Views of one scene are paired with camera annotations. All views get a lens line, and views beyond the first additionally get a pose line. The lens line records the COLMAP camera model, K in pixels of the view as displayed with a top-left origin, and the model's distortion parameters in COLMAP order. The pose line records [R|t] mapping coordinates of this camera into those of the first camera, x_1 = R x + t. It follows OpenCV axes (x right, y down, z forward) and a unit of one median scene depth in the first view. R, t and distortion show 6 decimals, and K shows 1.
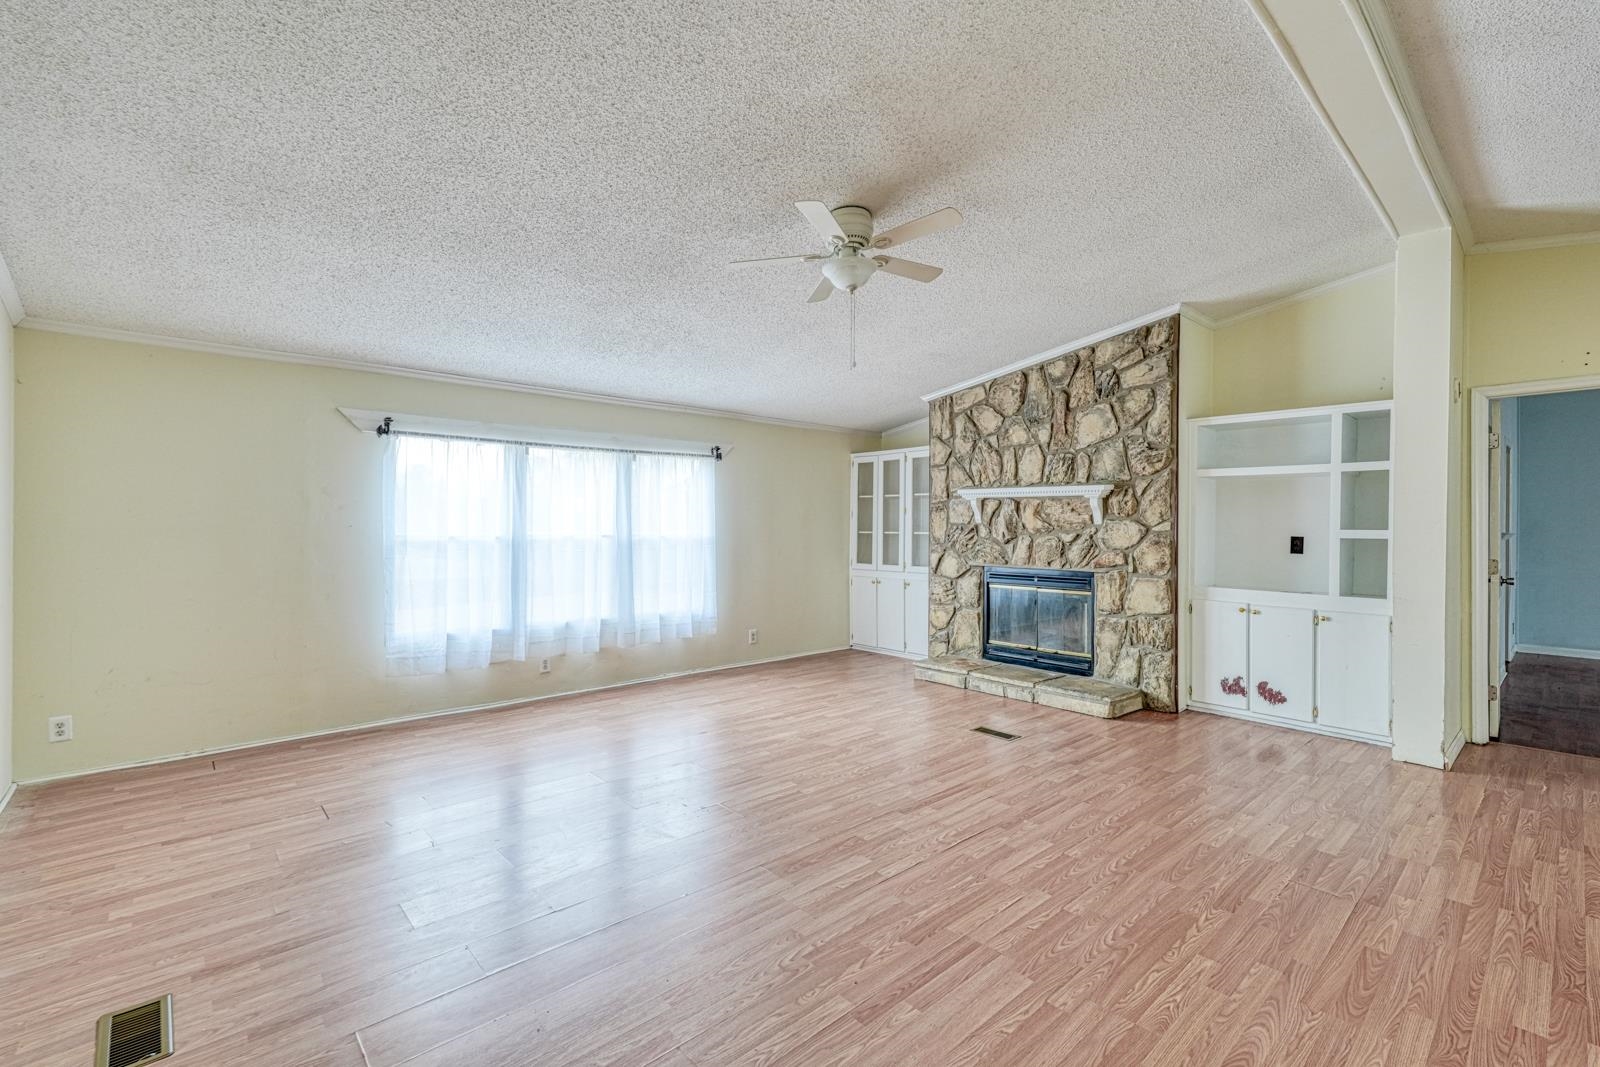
lens RADIAL K [[705.2, 0, 806.9], [0, 705.2, 525.5], [0, 0, 1]] dist [0.002688, 0.001049]
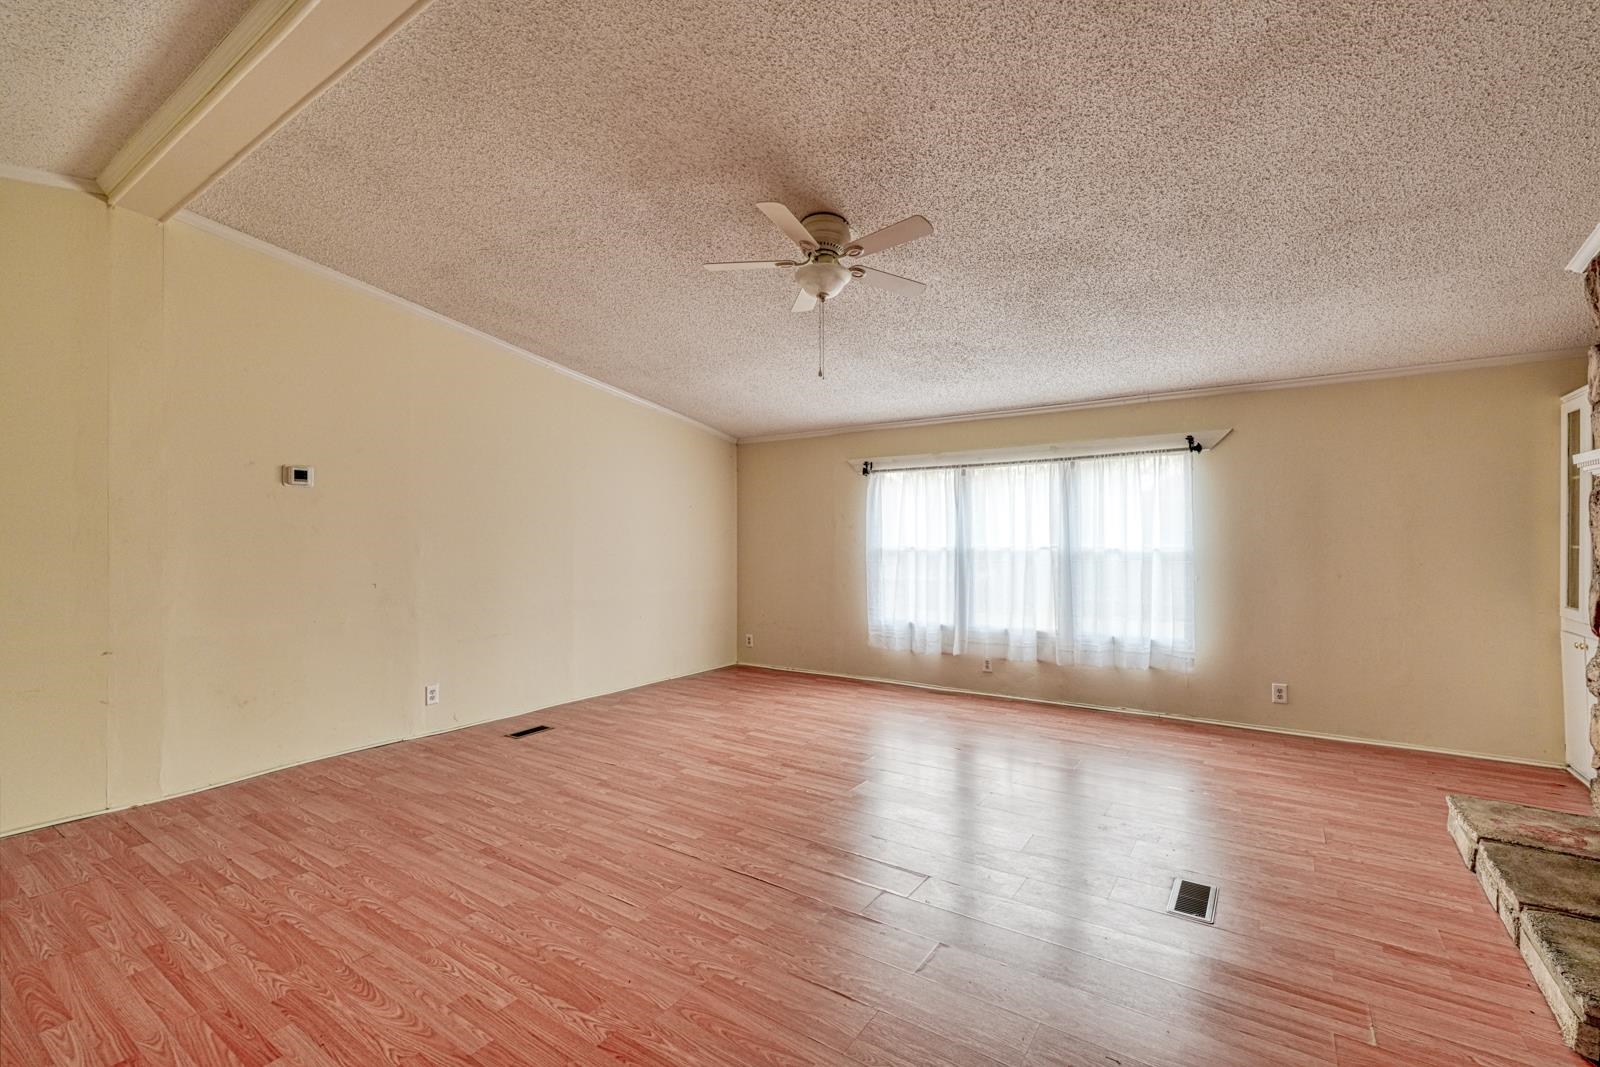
lens RADIAL K [[705.2, 0, 800.9], [0, 705.2, 531.9], [0, 0, 1]] dist [0.002688, 0.001049]
pose [[0.226182, -0.011955, -0.974012, 0.842486], [0.006462, 0.999921, -0.010773, 0.001027], [0.974064, -0.003857, 0.226242, 0.626077]]
